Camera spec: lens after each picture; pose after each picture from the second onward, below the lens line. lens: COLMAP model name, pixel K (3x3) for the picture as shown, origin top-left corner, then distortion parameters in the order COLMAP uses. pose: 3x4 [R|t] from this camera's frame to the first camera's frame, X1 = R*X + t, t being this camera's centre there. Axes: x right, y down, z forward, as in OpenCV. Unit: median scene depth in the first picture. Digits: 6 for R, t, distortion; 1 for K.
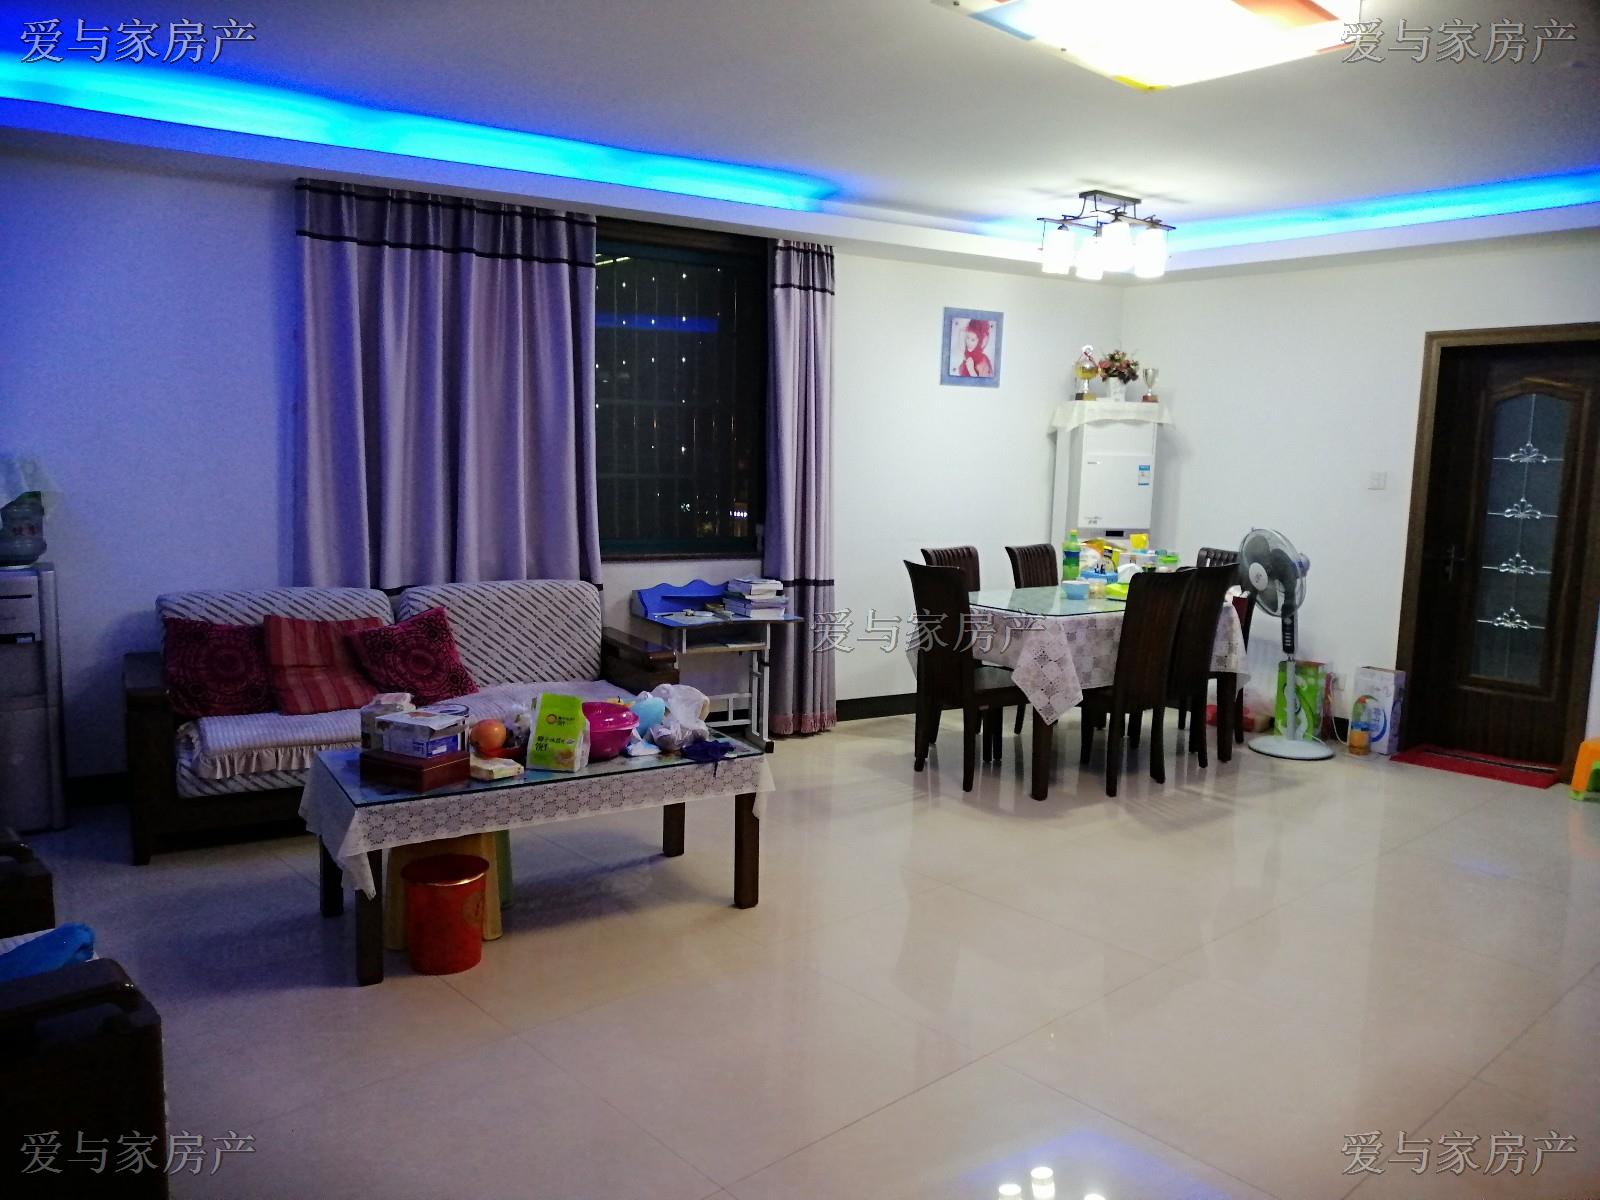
lens RADIAL K [[1199.0, 0, 802.8], [0, 1199.0, 608.0], [0, 0, 1]] dist [0.019424, -0.013222]
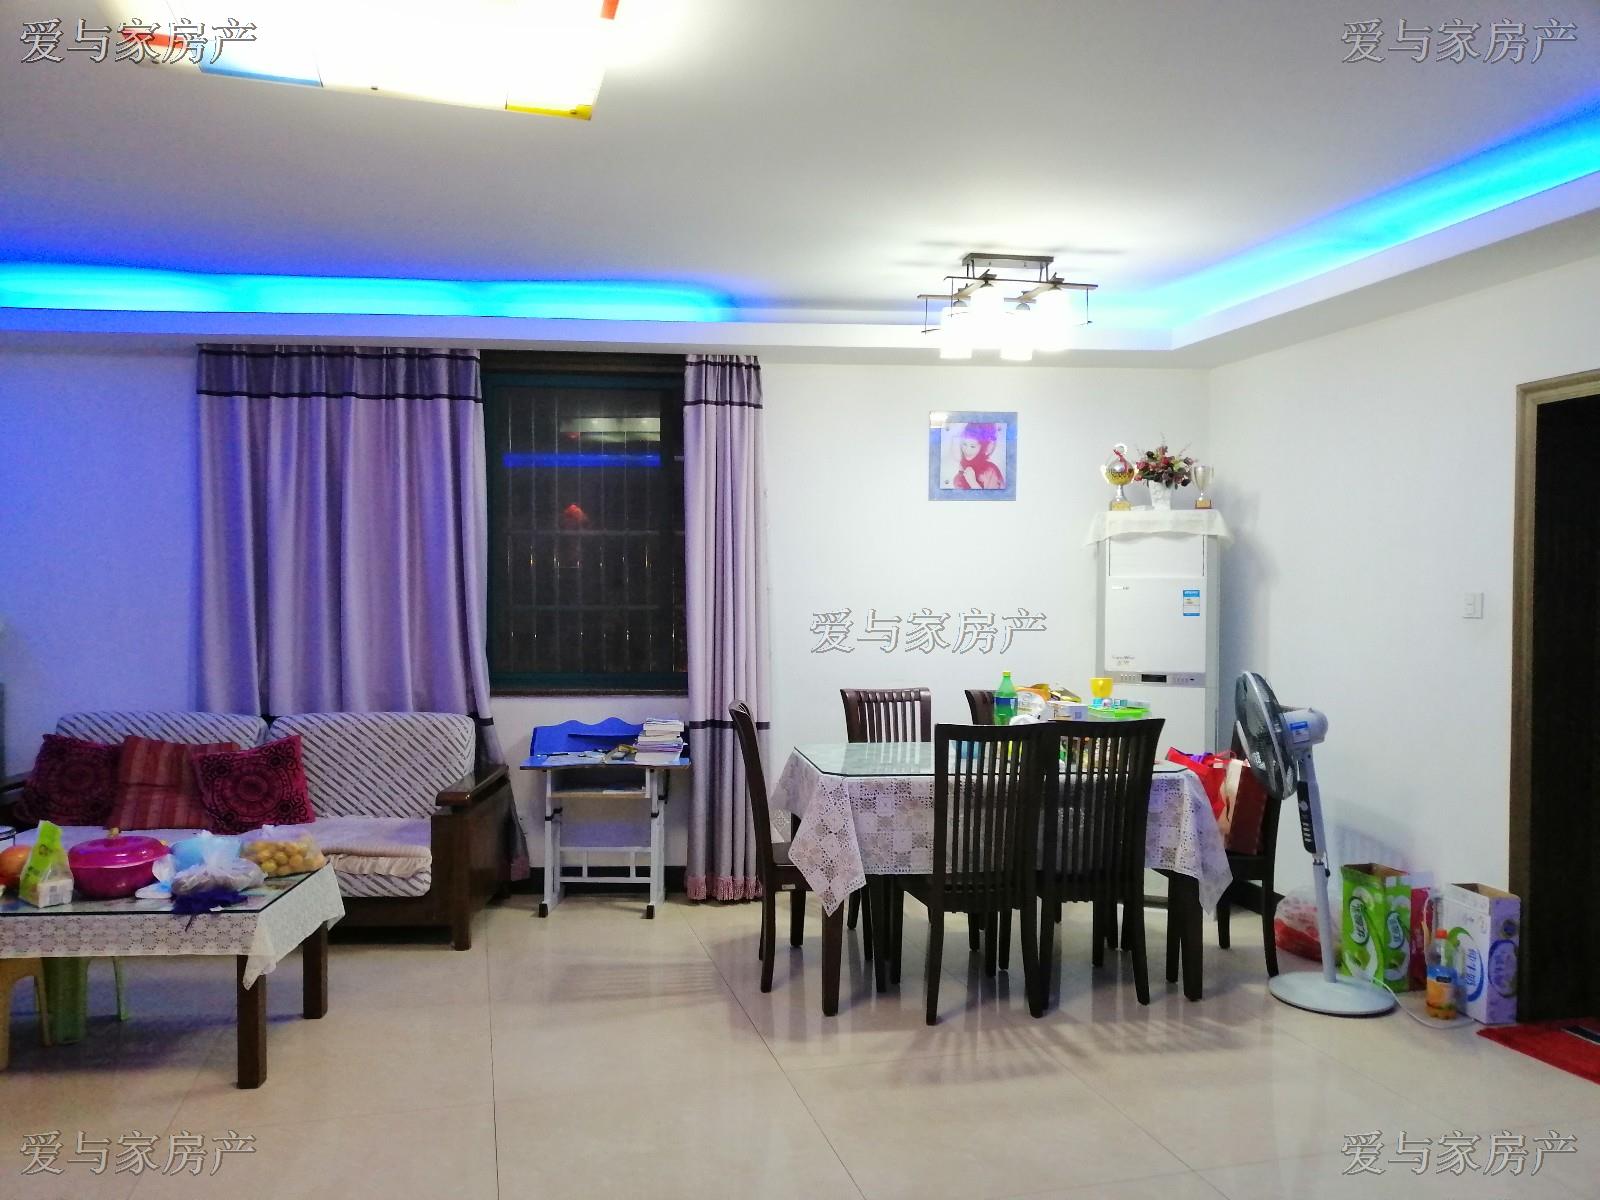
lens RADIAL K [[1199.0, 0, 800.9], [0, 1199.0, 592.8], [0, 0, 1]] dist [0.019424, -0.013222]
pose [[0.890007, -0.016165, -0.455661, 0.477439], [-0.045481, 0.991239, -0.123999, -0.011791], [0.453673, 0.131084, 0.881475, 0.241508]]
